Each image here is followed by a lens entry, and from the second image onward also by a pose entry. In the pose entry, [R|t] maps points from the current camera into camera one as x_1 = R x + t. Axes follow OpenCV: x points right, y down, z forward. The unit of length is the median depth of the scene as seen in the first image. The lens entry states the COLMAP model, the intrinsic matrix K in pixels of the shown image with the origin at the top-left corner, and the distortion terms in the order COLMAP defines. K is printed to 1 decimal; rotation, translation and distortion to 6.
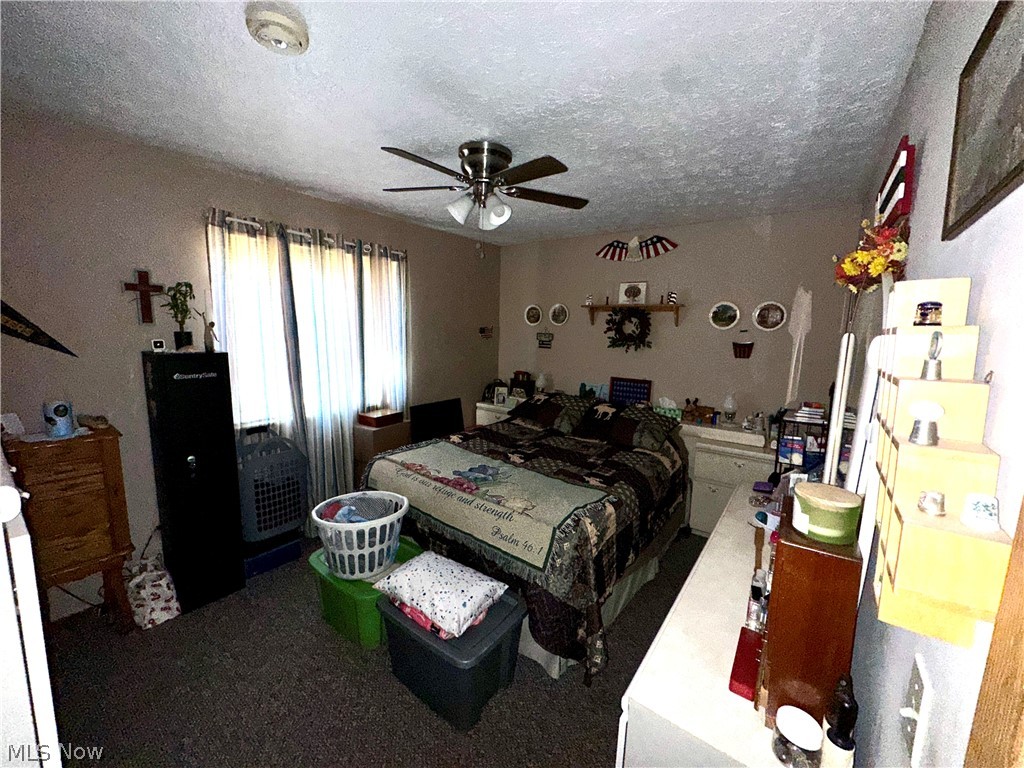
lens RADIAL K [[411.0, 0, 511.1], [0, 411.0, 382.0], [0, 0, 1]] dist [-0.003446, -0.000122]
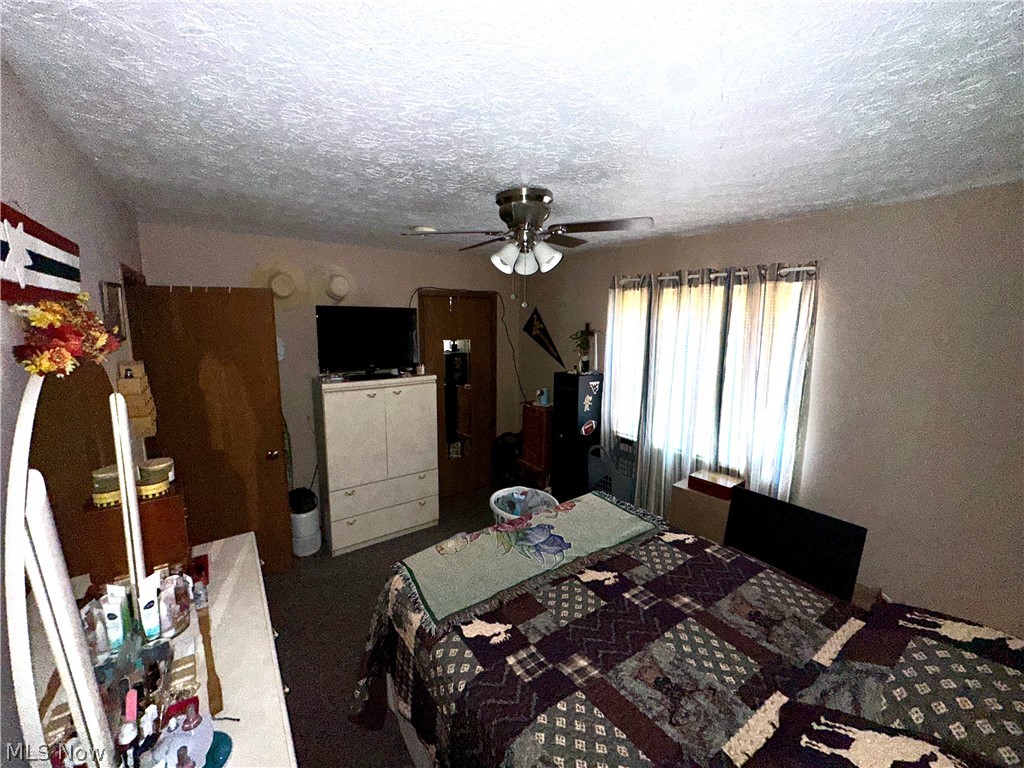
lens RADIAL K [[411.0, 0, 512.8], [0, 411.0, 378.9], [0, 0, 1]] dist [-0.003446, -0.000122]
pose [[-0.296382, 0.112889, -0.948374, 0.661830], [-0.152547, 0.974646, 0.163690, -0.224707], [0.942808, 0.193187, -0.271647, 0.982372]]
